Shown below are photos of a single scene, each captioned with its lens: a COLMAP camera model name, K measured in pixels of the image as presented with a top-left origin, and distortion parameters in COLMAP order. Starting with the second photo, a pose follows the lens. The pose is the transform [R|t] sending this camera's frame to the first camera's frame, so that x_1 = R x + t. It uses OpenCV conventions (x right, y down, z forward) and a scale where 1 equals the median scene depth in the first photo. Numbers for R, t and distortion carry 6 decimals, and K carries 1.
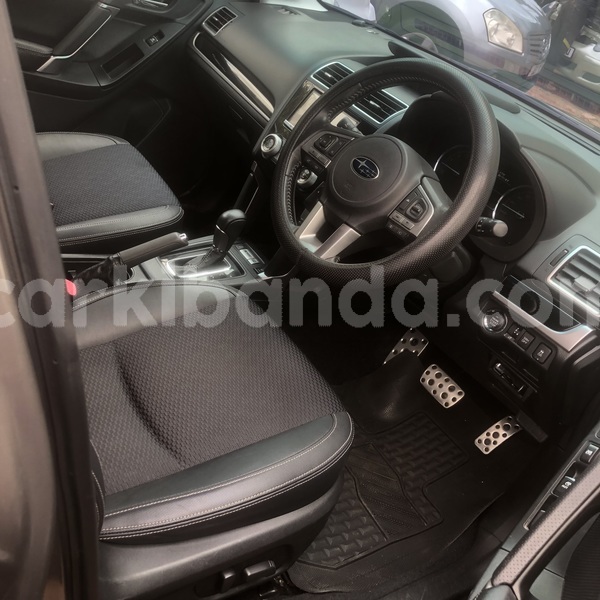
lens RADIAL K [[662.4, 0, 300.0], [0, 662.4, 300.0], [0, 0, 1]] dist [0.017526, -0.012839]
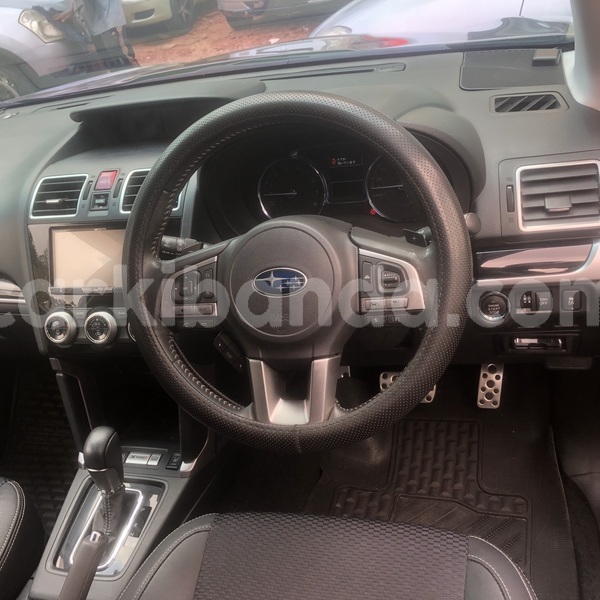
lens RADIAL K [[662.4, 0, 300.0], [0, 662.4, 300.0], [0, 0, 1]] dist [0.017526, -0.012839]
pose [[0.653862, -0.682939, 0.325668, -0.082304], [0.670614, 0.722415, 0.168503, -0.196383], [-0.350345, 0.108220, 0.930348, 0.254363]]
